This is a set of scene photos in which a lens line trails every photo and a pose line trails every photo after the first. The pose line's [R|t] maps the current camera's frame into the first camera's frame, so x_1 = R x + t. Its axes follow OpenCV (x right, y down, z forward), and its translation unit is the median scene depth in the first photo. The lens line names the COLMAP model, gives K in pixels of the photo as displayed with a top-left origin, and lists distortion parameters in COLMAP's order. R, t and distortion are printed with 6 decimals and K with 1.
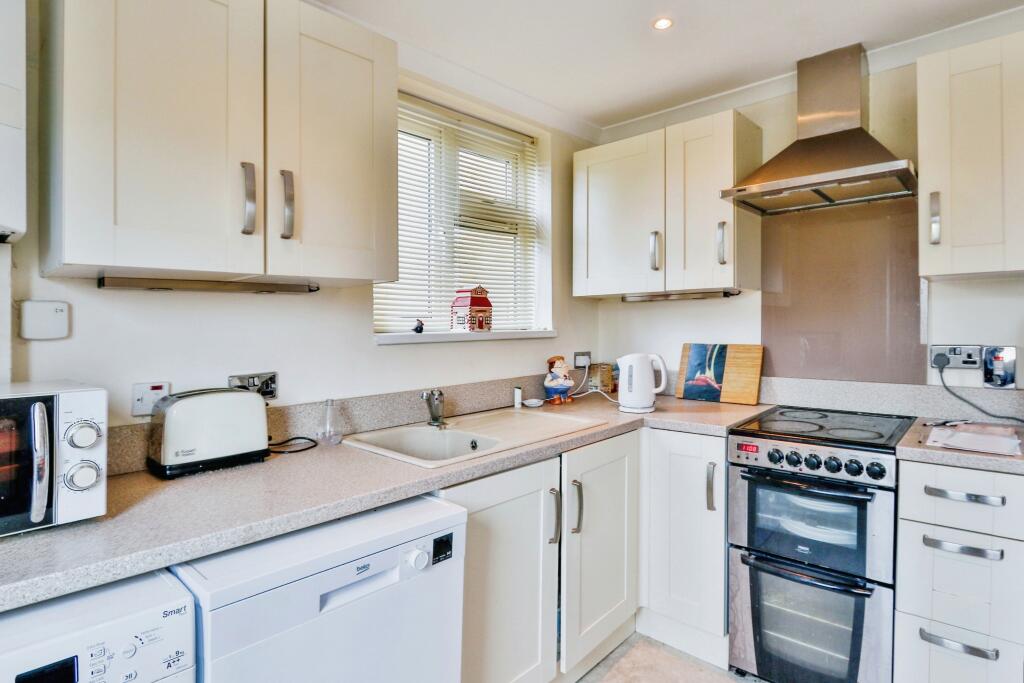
lens RADIAL K [[548.1, 0, 507.4], [0, 548.1, 344.2], [0, 0, 1]] dist [-0.015516, -0.000682]
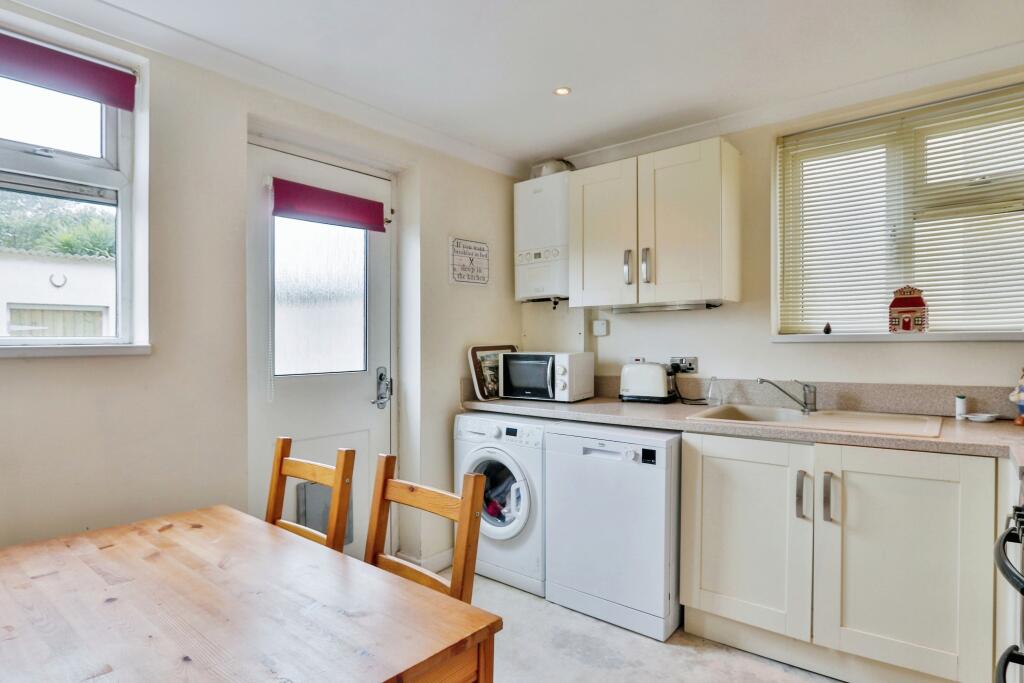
lens RADIAL K [[548.1, 0, 507.4], [0, 548.1, 344.2], [0, 0, 1]] dist [-0.015516, -0.000682]
pose [[0.084520, 0.023357, -0.996148, 1.247062], [-0.023341, 0.999497, 0.021455, -0.009783], [0.996148, 0.021438, 0.085023, 0.309661]]
